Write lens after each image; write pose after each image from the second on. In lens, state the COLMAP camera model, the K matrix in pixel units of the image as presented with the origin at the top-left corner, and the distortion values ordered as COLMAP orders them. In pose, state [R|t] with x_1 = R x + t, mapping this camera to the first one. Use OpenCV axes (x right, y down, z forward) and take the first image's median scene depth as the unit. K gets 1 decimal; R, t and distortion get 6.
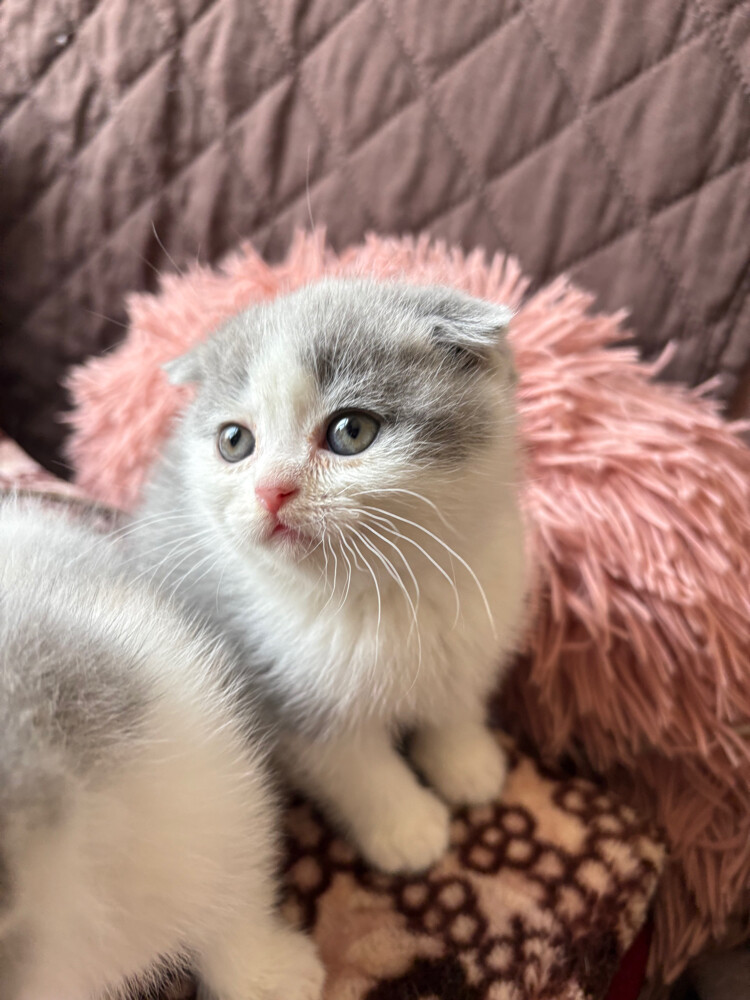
lens RADIAL K [[789.0, 0, 379.6], [0, 789.0, 509.6], [0, 0, 1]] dist [-0.011511, -0.007959]
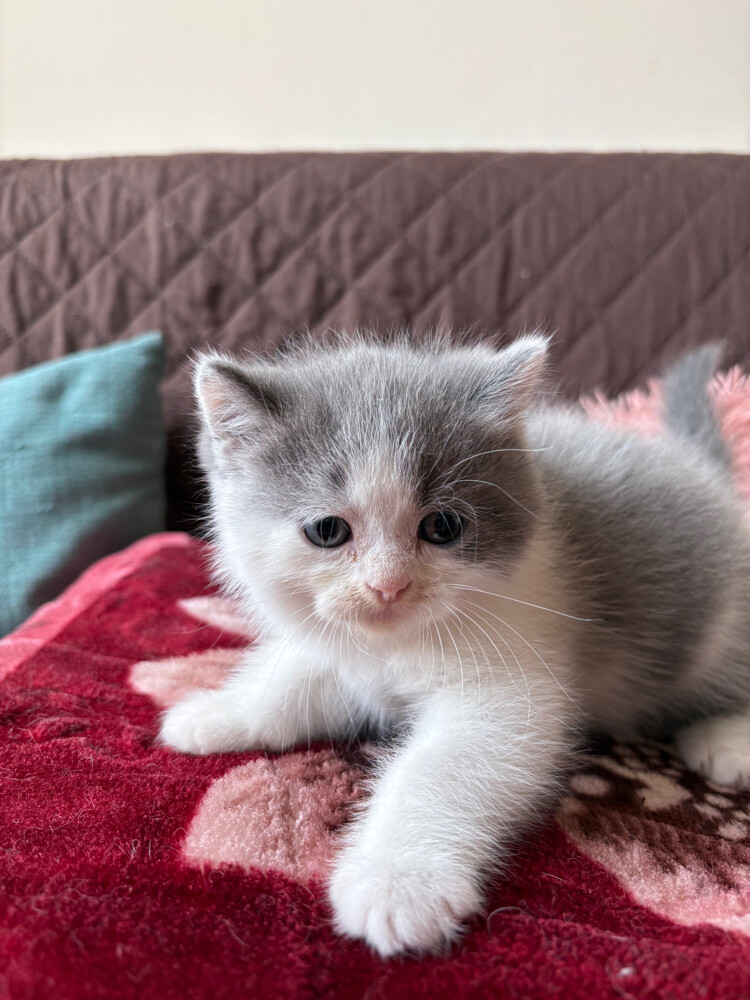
lens RADIAL K [[789.0, 0, 382.4], [0, 789.0, 518.7], [0, 0, 1]] dist [-0.011511, -0.007959]
pose [[0.828211, -0.204330, 0.521838, -1.272164], [0.424421, 0.836768, -0.345956, 0.203895], [-0.365968, 0.508004, 0.779743, 0.076926]]
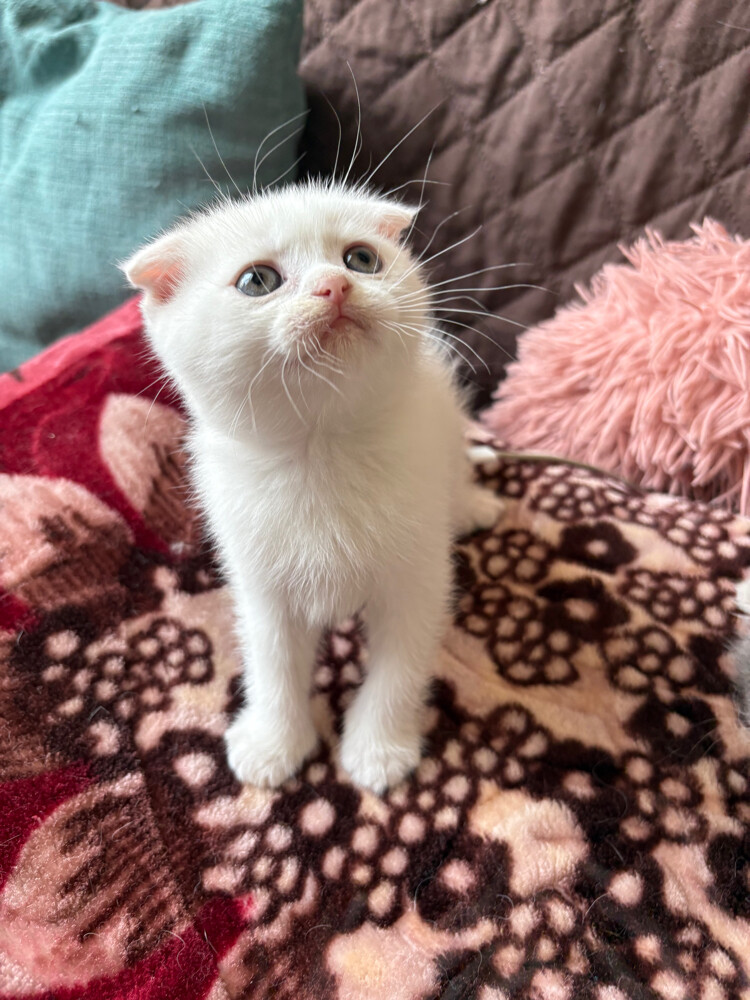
lens RADIAL K [[789.0, 0, 387.4], [0, 789.0, 510.9], [0, 0, 1]] dist [-0.011511, -0.007959]
pose [[0.999095, -0.031931, -0.028105, -0.636393], [0.034310, 0.995467, 0.088698, -0.059623], [0.025145, -0.089582, 0.995662, -0.061064]]
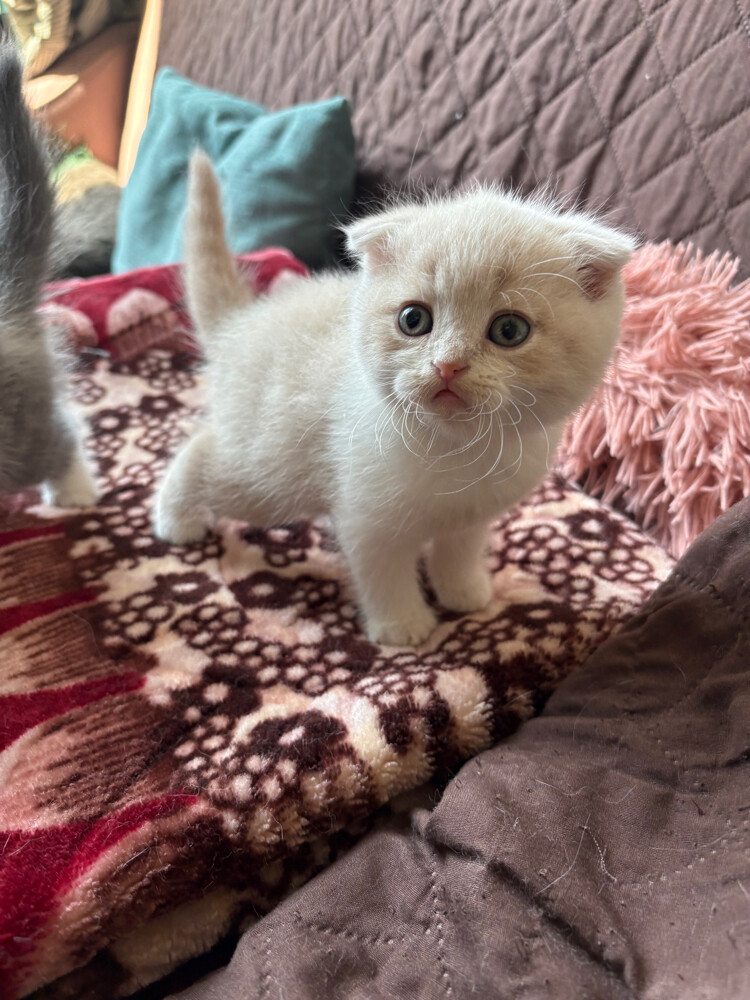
lens RADIAL K [[789.0, 0, 391.7], [0, 789.0, 503.7], [0, 0, 1]] dist [-0.011511, -0.007959]
pose [[0.916888, 0.181662, -0.355409, 0.175391], [-0.223304, 0.971500, -0.079514, 0.323934], [0.330835, 0.152269, 0.931323, -0.399742]]
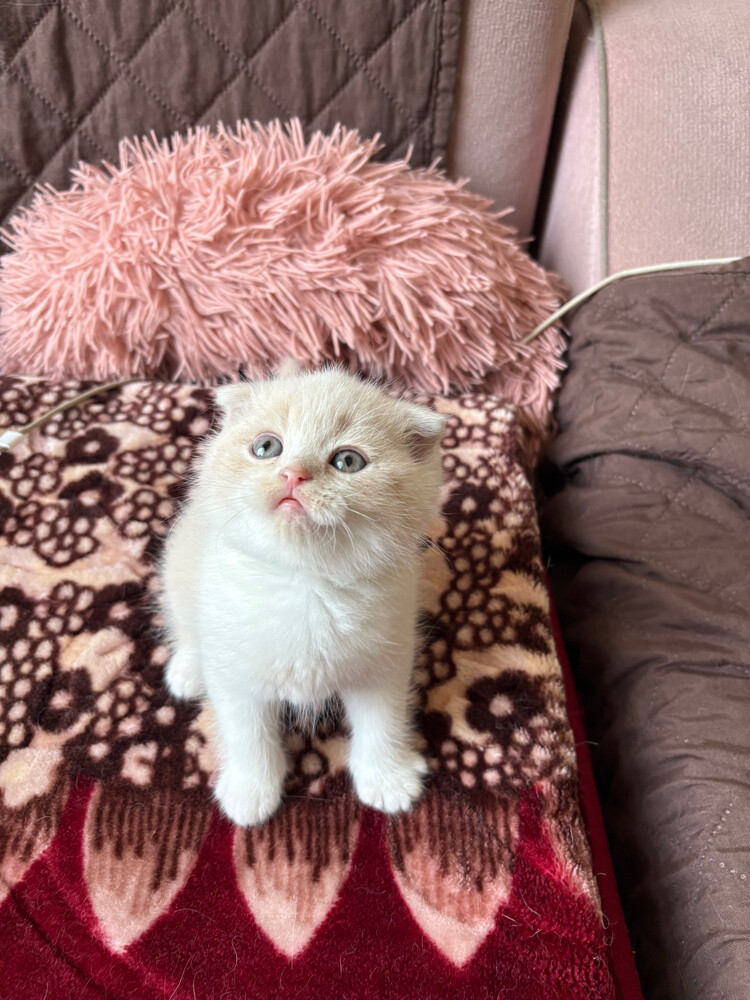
lens RADIAL K [[789.0, 0, 383.9], [0, 789.0, 501.2], [0, 0, 1]] dist [-0.011511, -0.007959]
pose [[0.833405, -0.463376, 0.301196, -0.443949], [0.353137, 0.865713, 0.354732, -0.143339], [-0.425124, -0.189272, 0.885125, -0.492671]]
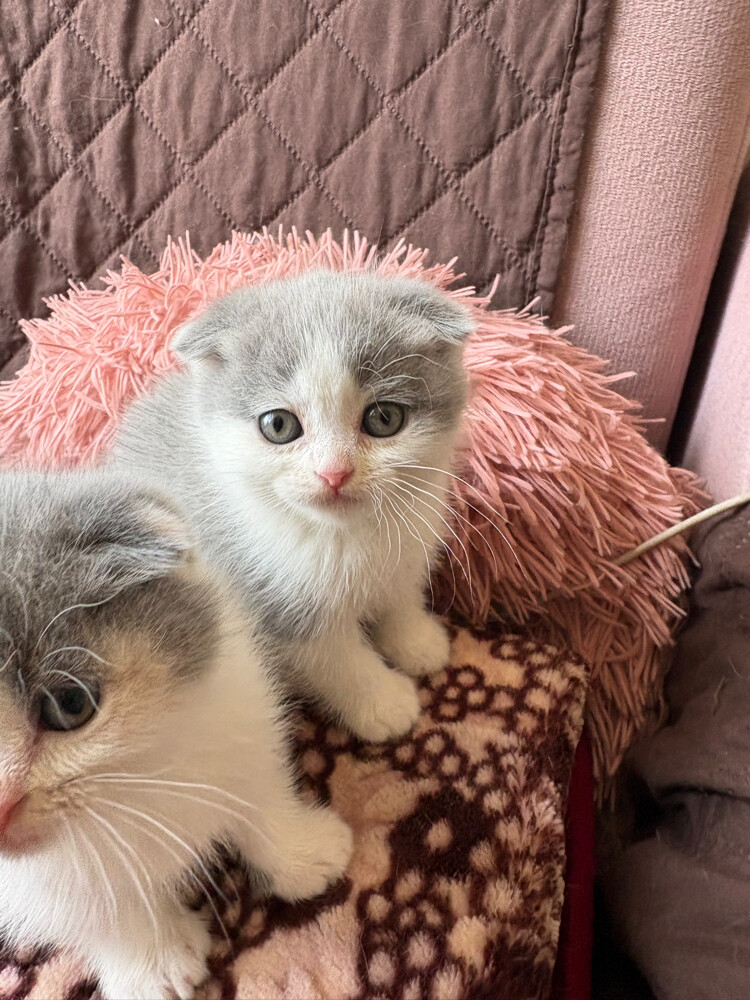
lens RADIAL K [[739.5, 0, 384.9], [0, 739.5, 442.2], [0, 0, 1]] dist [0.000495, -0.009584]
pose [[0.961202, -0.211020, 0.177656, -0.052985], [0.217813, 0.975797, -0.019419, 0.024641], [-0.169259, 0.057361, 0.983901, -0.086953]]
